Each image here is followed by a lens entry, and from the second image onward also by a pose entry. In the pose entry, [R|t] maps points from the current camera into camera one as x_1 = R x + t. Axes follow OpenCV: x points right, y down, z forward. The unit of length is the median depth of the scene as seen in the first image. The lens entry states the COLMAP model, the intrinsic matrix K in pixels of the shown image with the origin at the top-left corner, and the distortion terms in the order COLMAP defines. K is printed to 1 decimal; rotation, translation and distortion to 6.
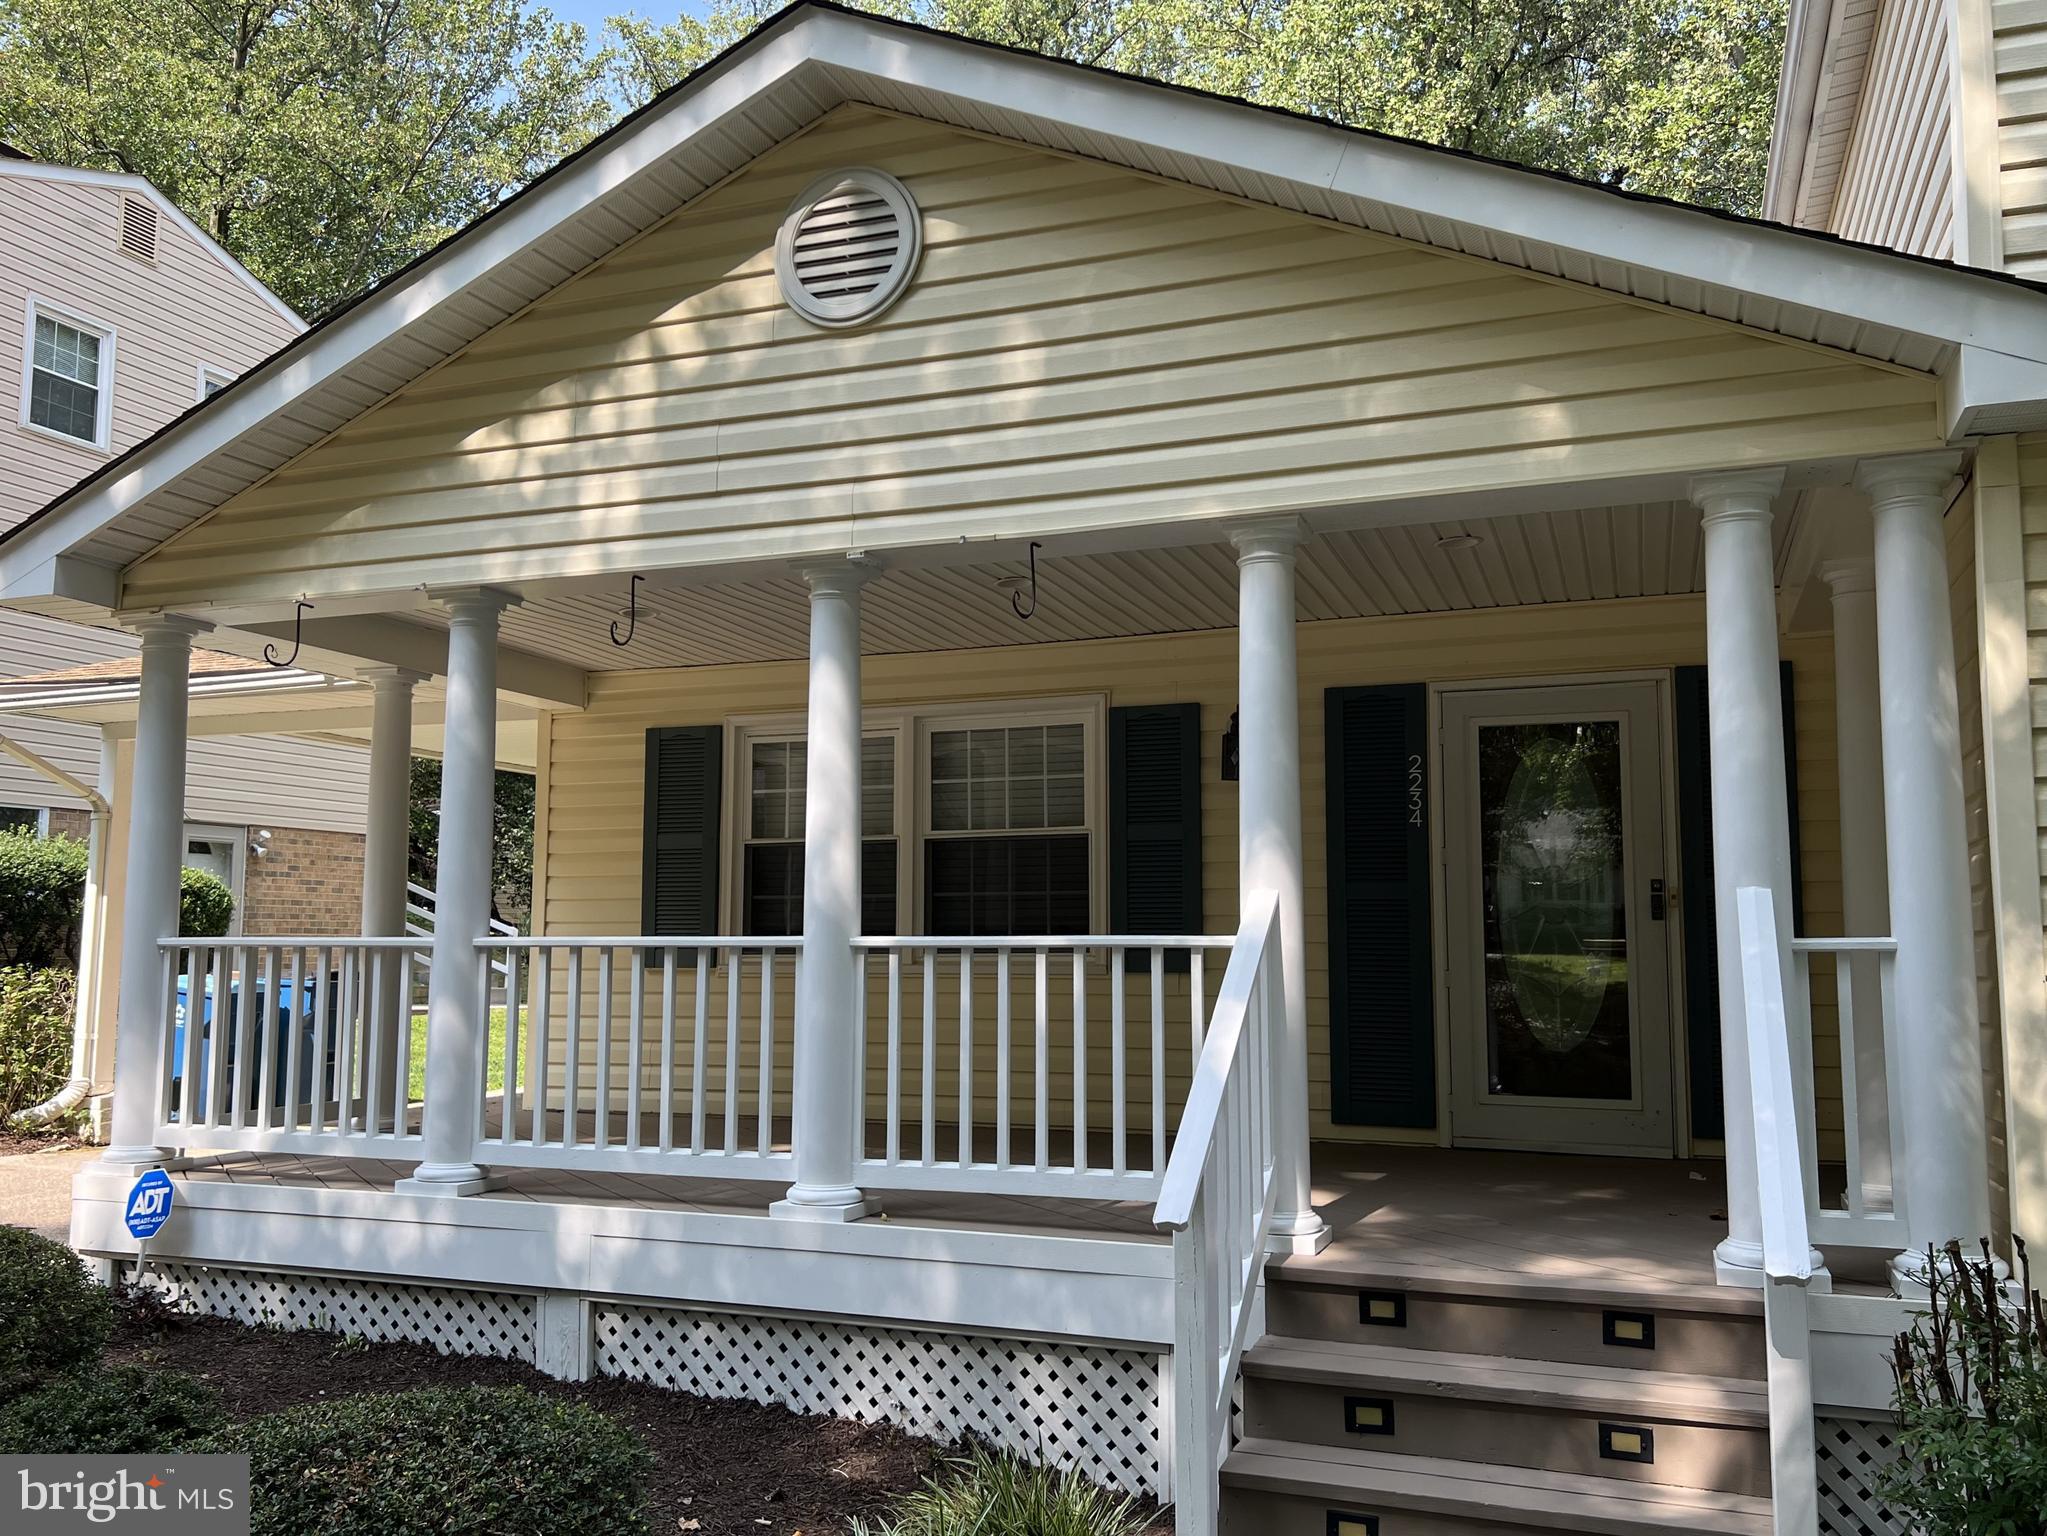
lens RADIAL K [[1673.8, 0, 1045.1], [0, 1673.8, 767.5], [0, 0, 1]] dist [0.003704, -0.014270]
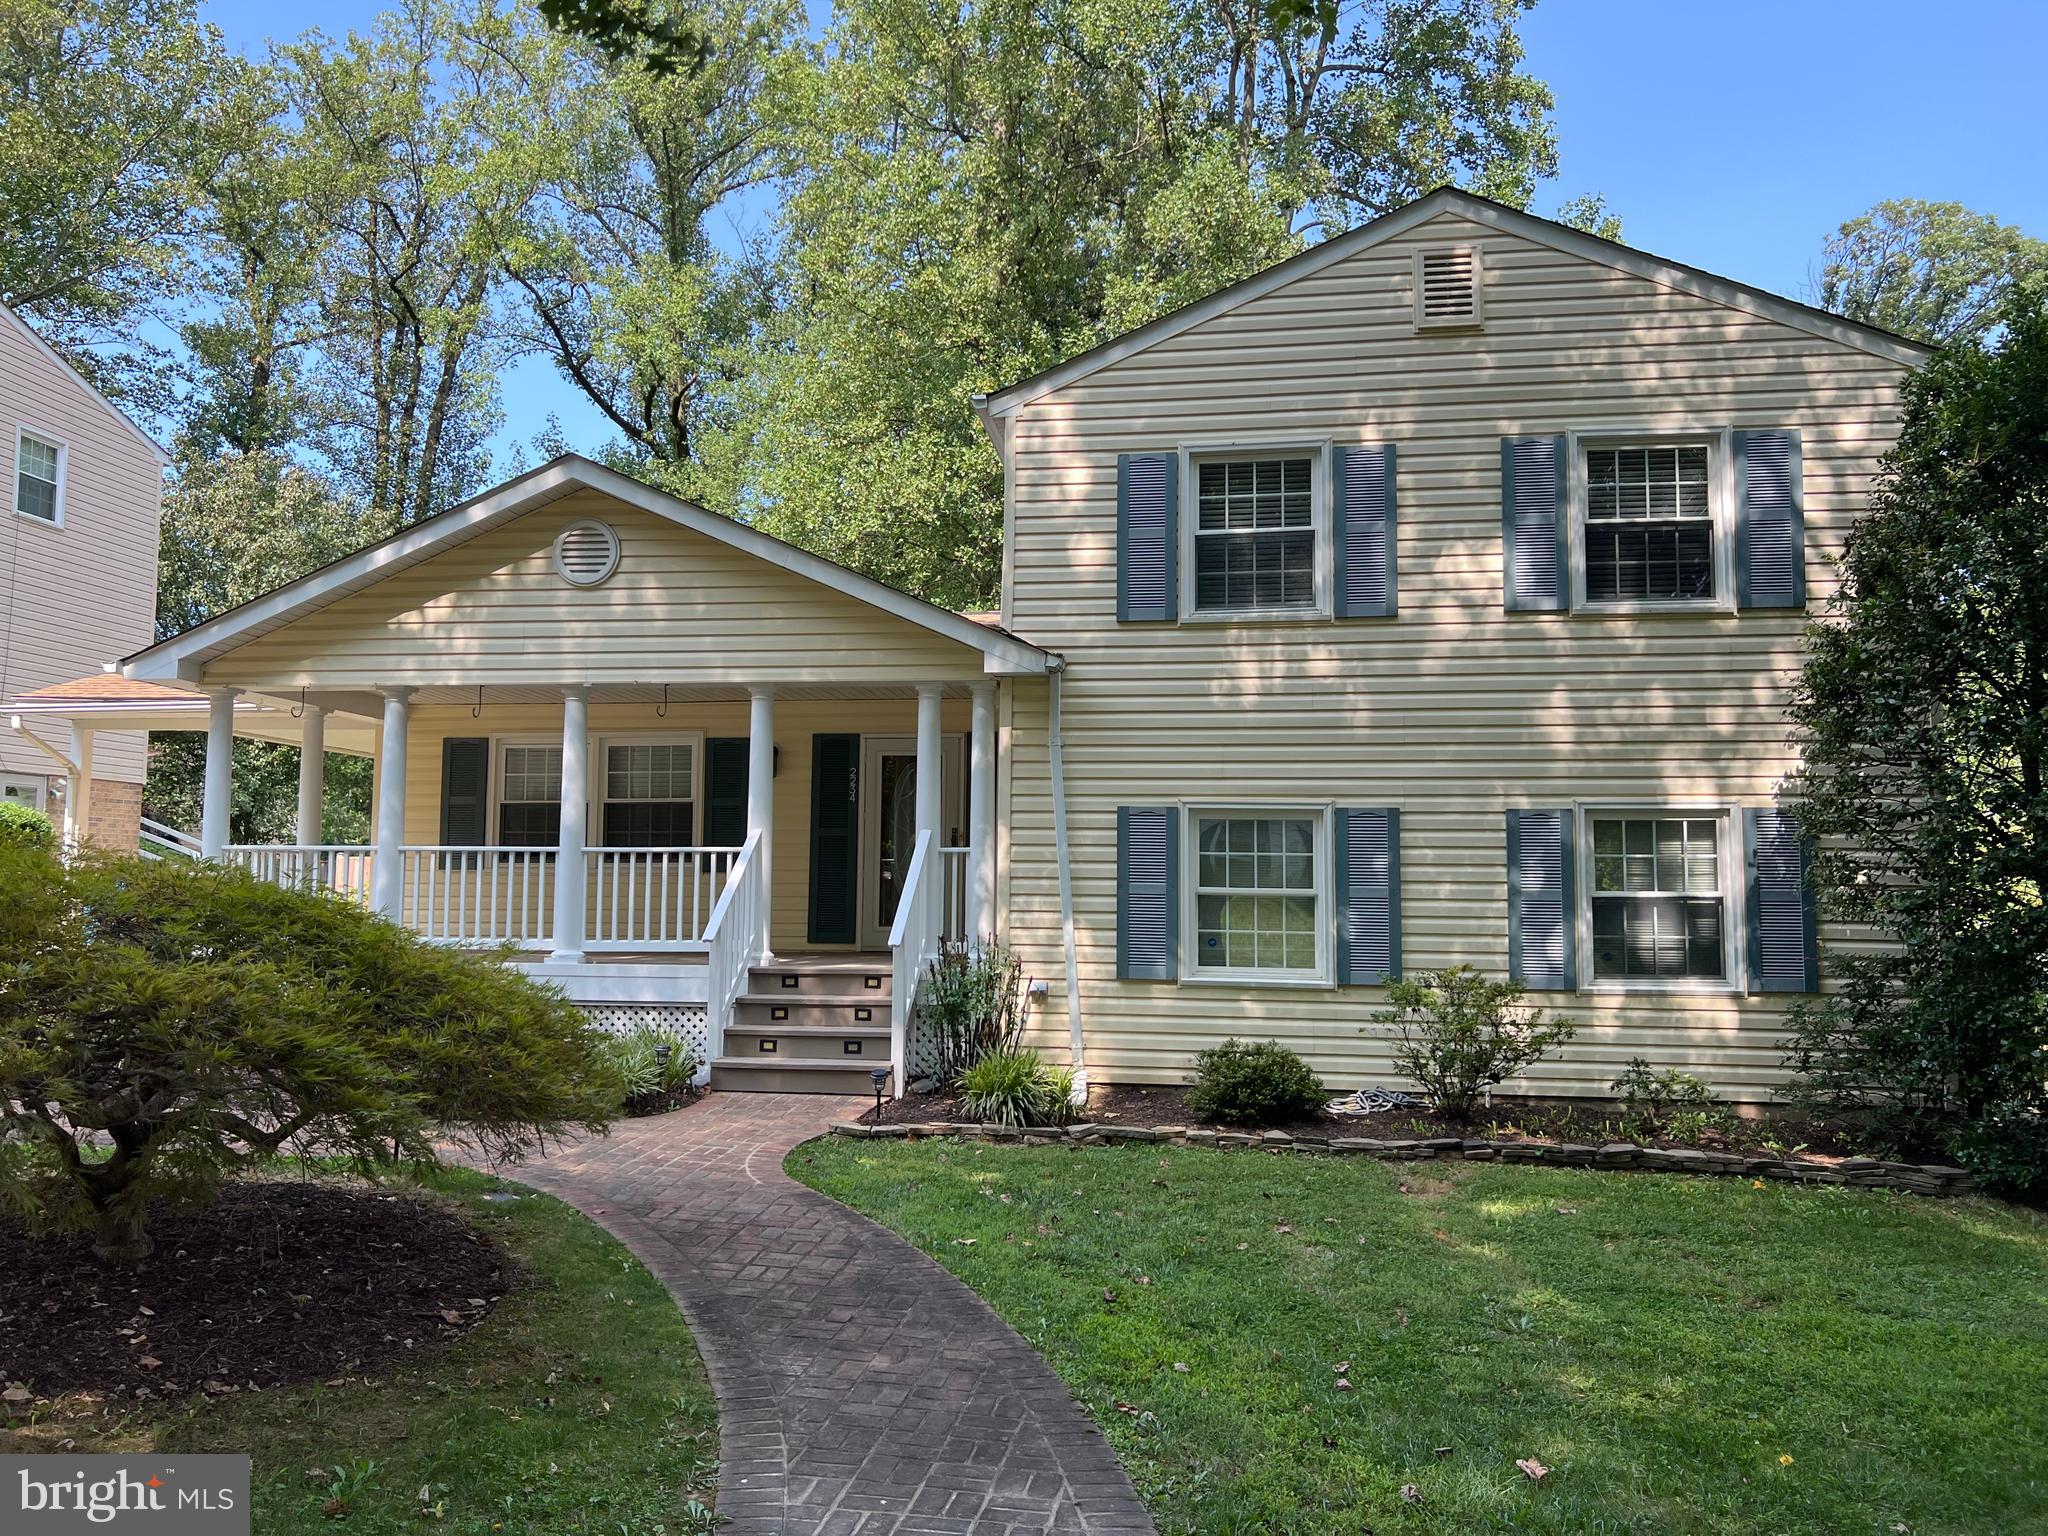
lens RADIAL K [[1523.3, 0, 1039.2], [0, 1523.3, 770.8], [0, 0, 1]] dist [0.058299, -0.051726]
pose [[0.972693, 0.024257, 0.230825, 0.010118], [-0.030974, 0.999194, 0.025519, -0.079317], [-0.230020, -0.031971, 0.972661, -1.222607]]
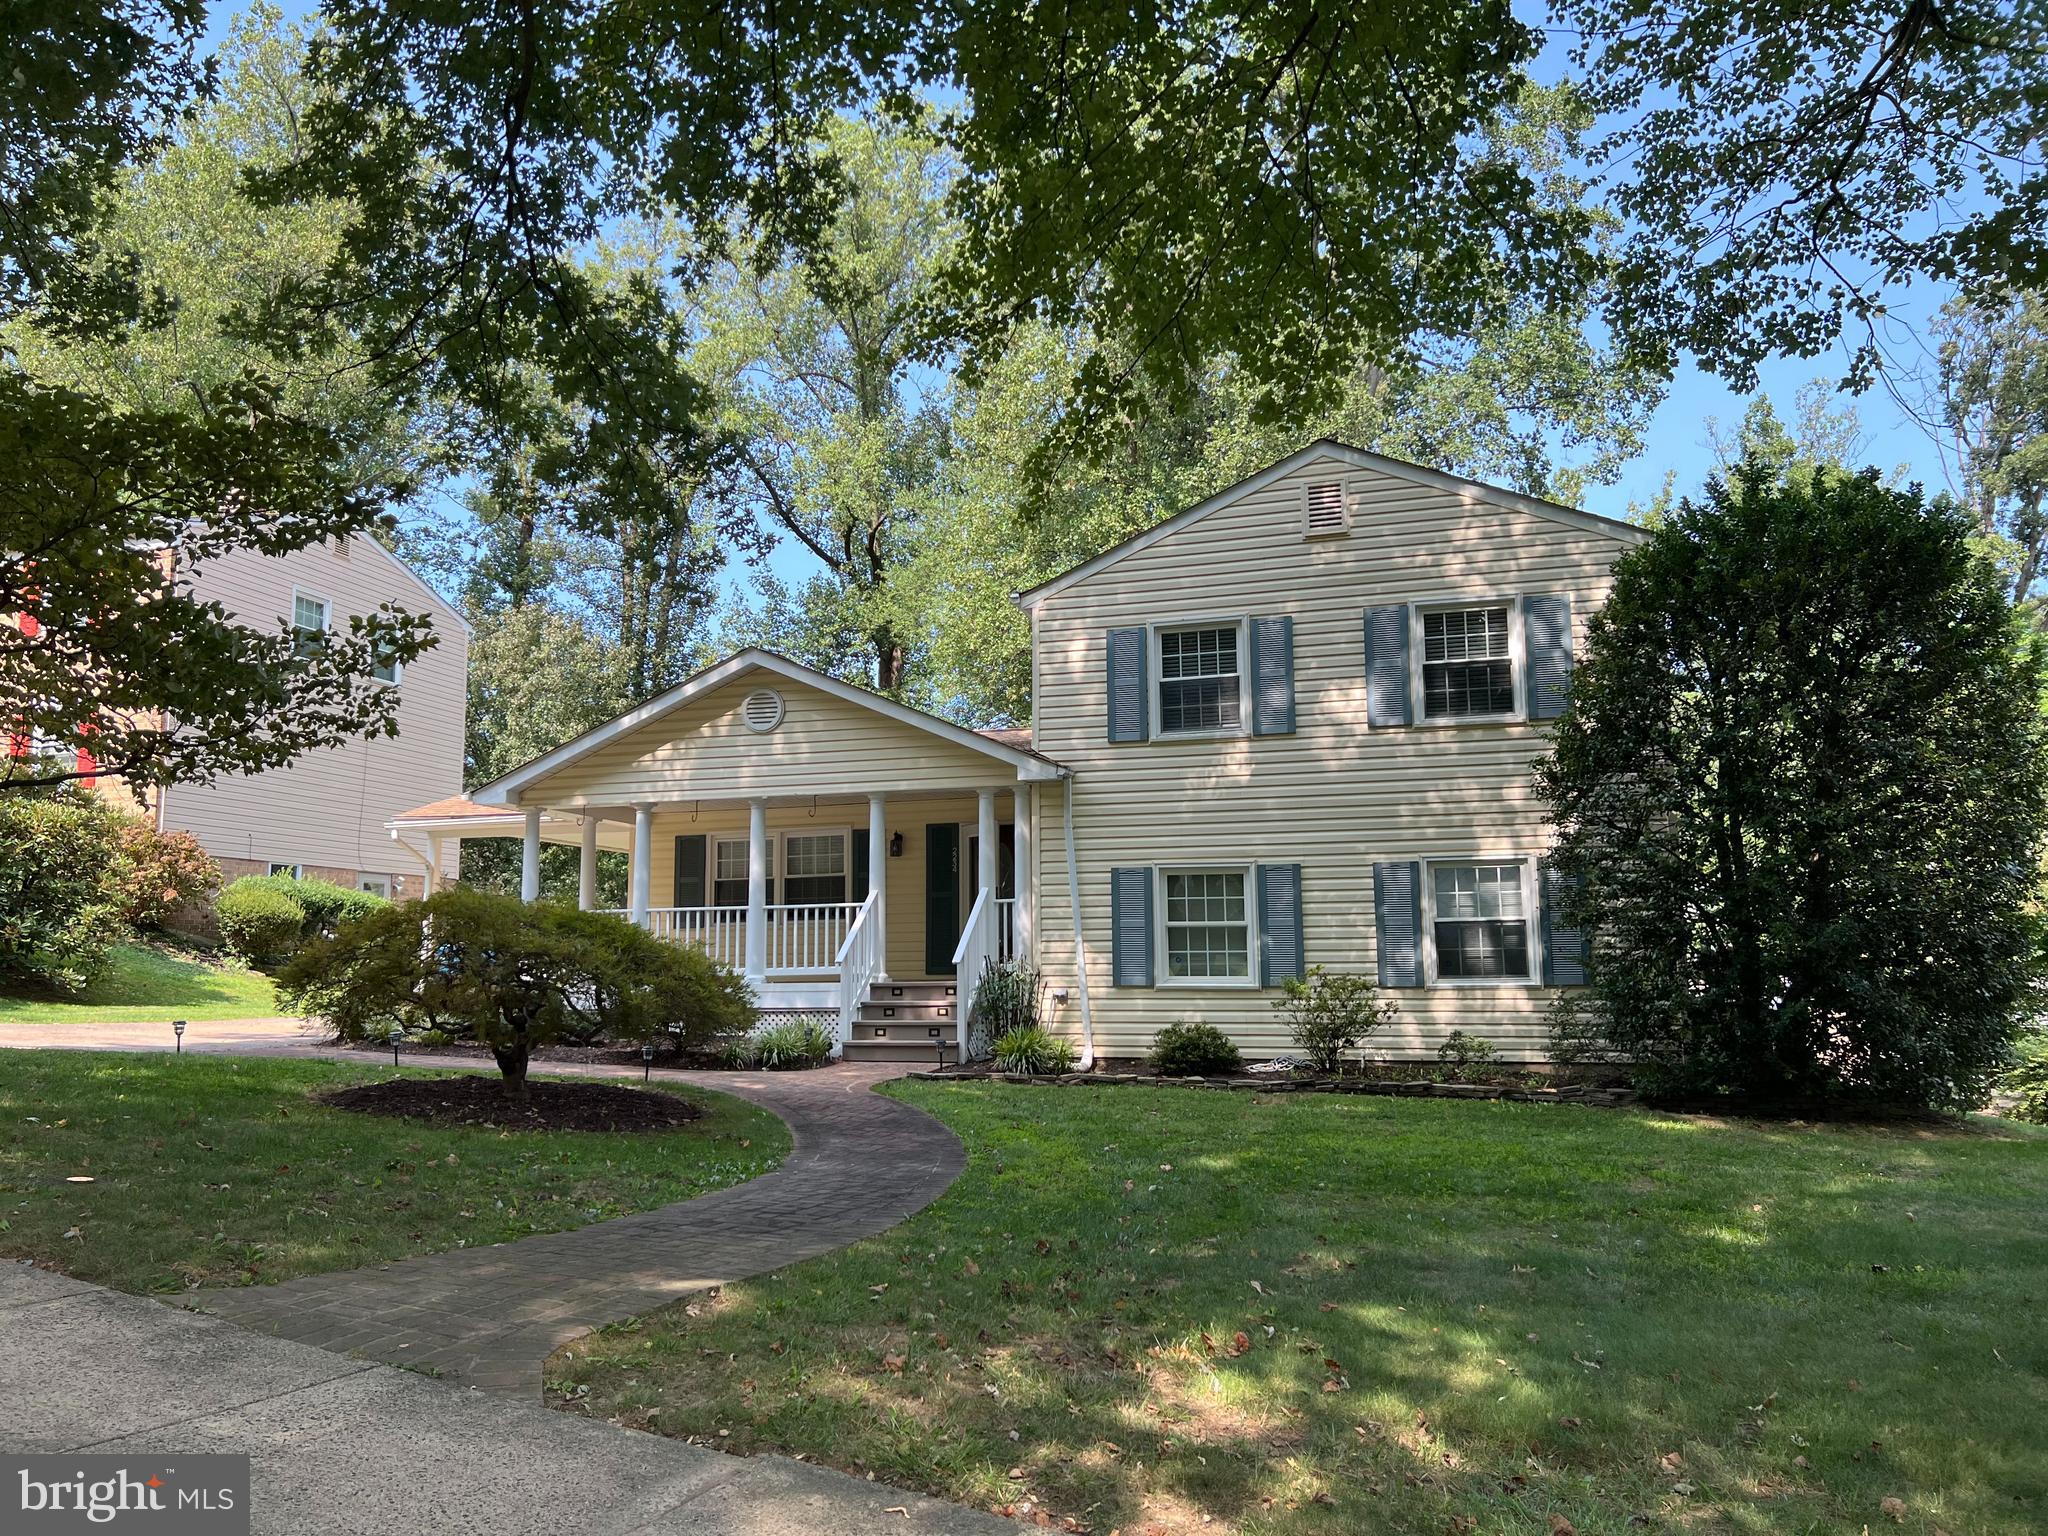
lens RADIAL K [[1523.3, 0, 1040.2], [0, 1523.3, 781.8], [0, 0, 1]] dist [0.058299, -0.051726]
pose [[0.995833, 0.000755, 0.091194, 0.169161], [0.001165, 0.999779, -0.020996, -0.089894], [-0.091189, 0.021015, 0.995612, -2.218450]]
